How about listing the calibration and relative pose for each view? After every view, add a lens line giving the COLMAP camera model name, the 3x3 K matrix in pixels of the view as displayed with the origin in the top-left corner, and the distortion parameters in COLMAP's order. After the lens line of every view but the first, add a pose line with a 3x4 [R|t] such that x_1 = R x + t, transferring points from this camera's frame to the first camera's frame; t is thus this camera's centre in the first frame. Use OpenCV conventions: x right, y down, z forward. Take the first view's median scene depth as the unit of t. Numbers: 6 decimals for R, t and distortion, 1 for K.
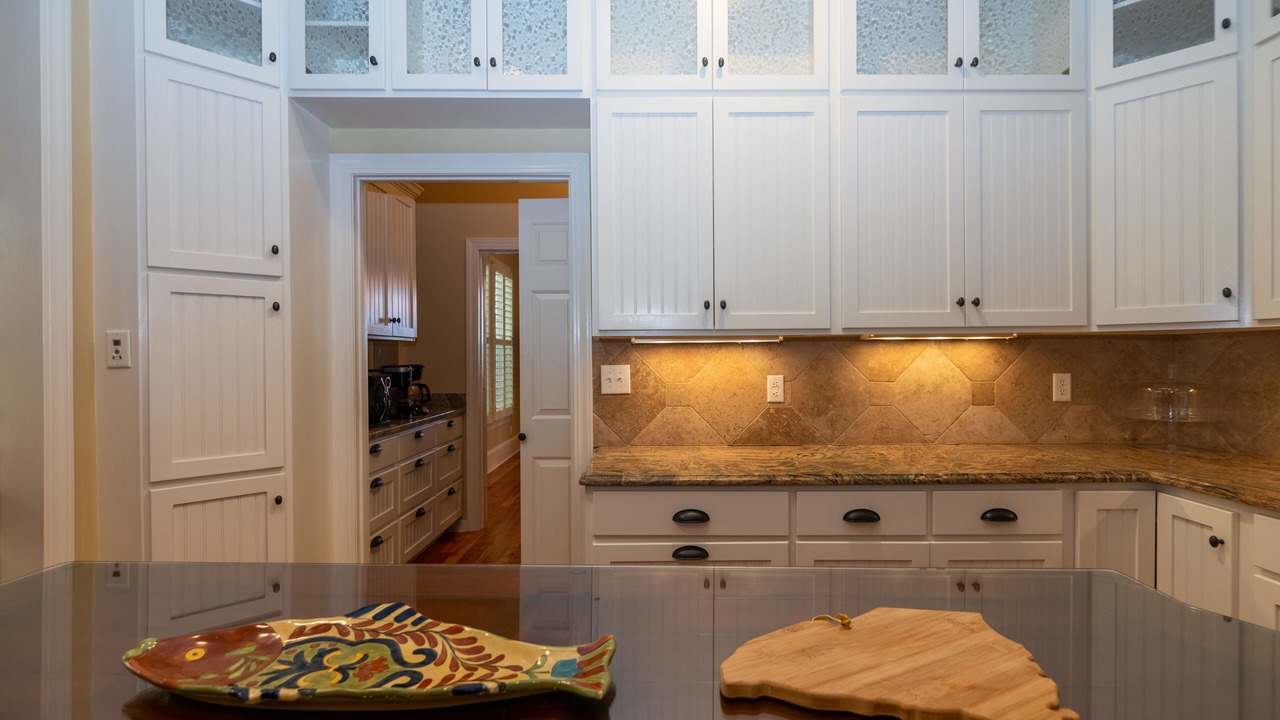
lens RADIAL K [[613.1, 0, 641.5], [0, 613.1, 357.9], [0, 0, 1]] dist [0.012465, -0.000622]
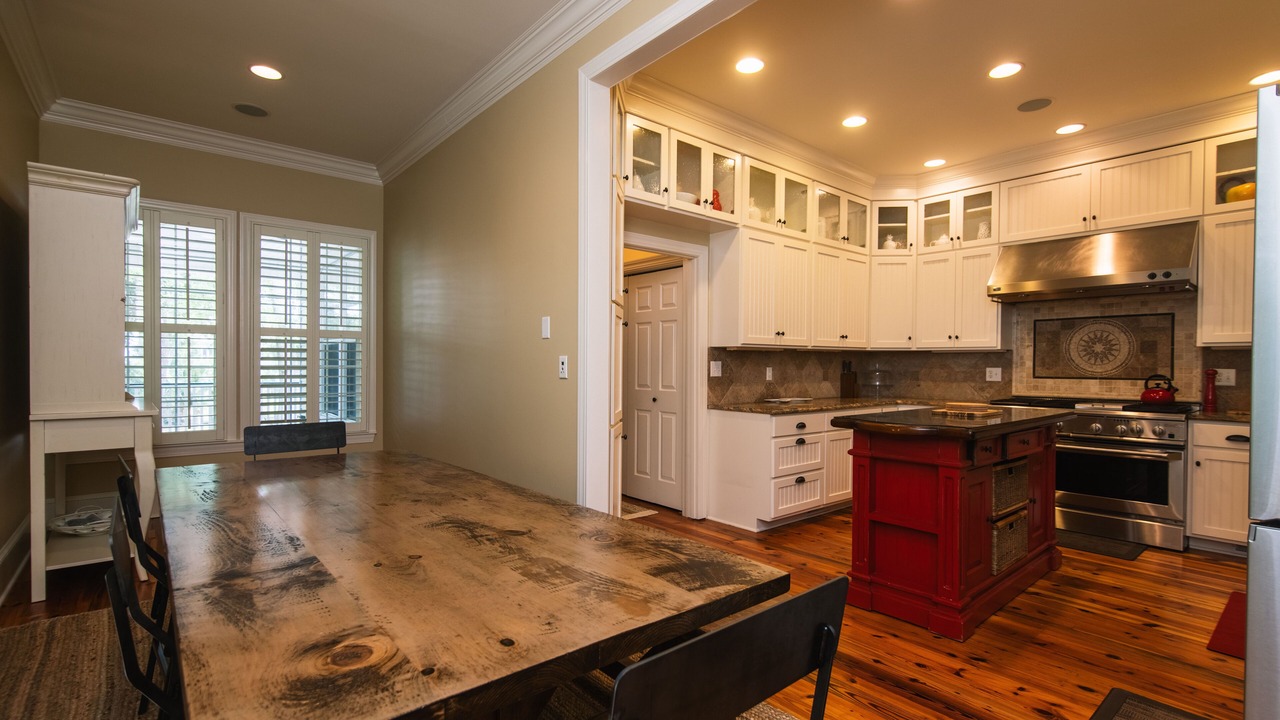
lens RADIAL K [[582.0, 0, 647.3], [0, 582.0, 368.1], [0, 0, 1]] dist [0.012415, -0.000536]
pose [[0.751758, 0.002487, 0.659435, -1.401462], [-0.003143, 0.999995, -0.000188, 0.033445], [-0.659432, -0.001931, 0.751762, -0.213203]]
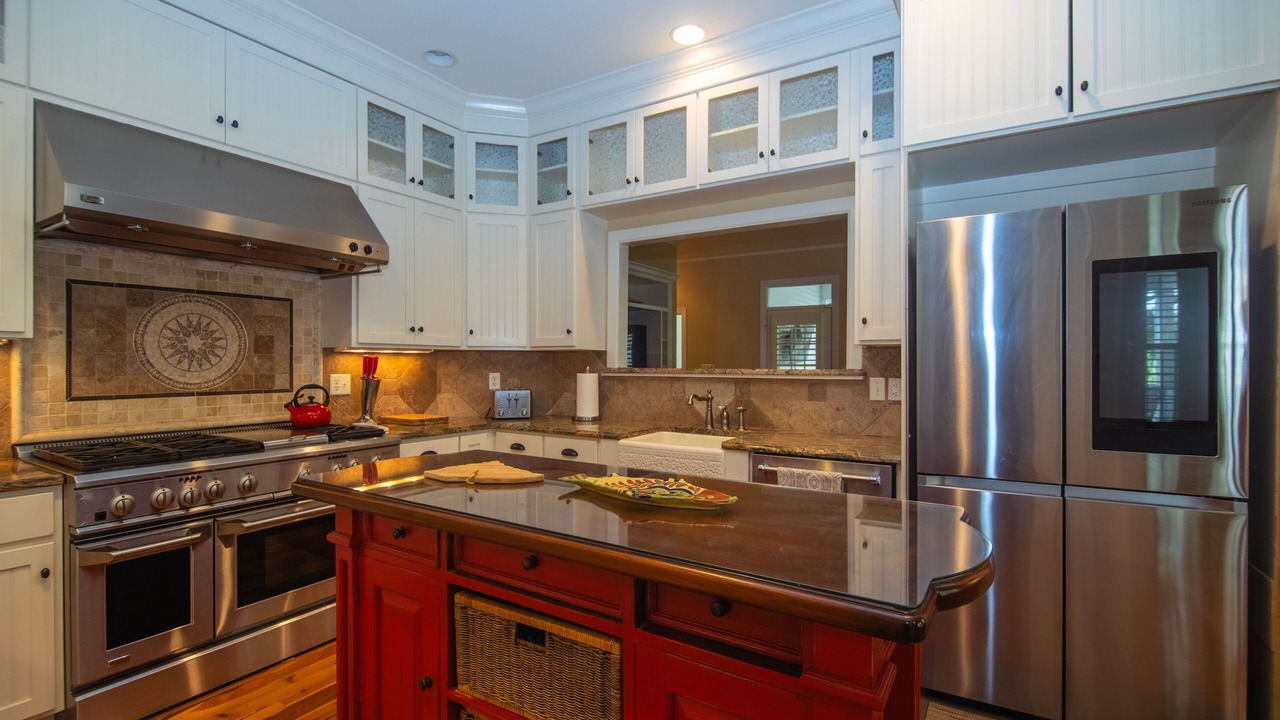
lens RADIAL K [[582.0, 0, 646.7], [0, 582.0, 367.1], [0, 0, 1]] dist [0.012415, -0.000536]
pose [[-0.862367, -0.002849, 0.506275, -0.357172], [0.002901, 0.999940, 0.010568, -0.000412], [-0.506275, 0.010582, -0.862307, 0.798092]]
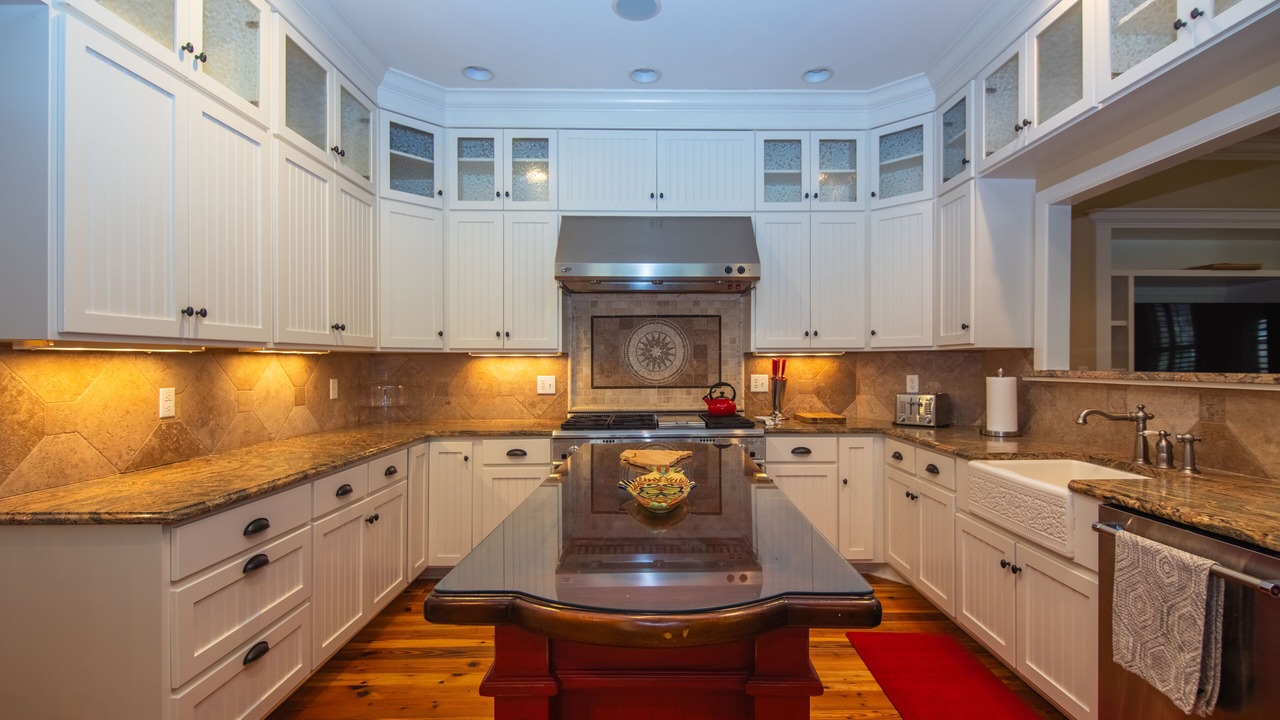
lens RADIAL K [[605.1, 0, 669.6], [0, 605.1, 364.7], [0, 0, 1]] dist [0.011490, -0.001624]
pose [[-0.030768, 0.002258, 0.999524, -0.721966], [0.009060, 0.999957, -0.001980, 0.001860], [-0.999486, 0.008994, -0.030787, 0.272749]]
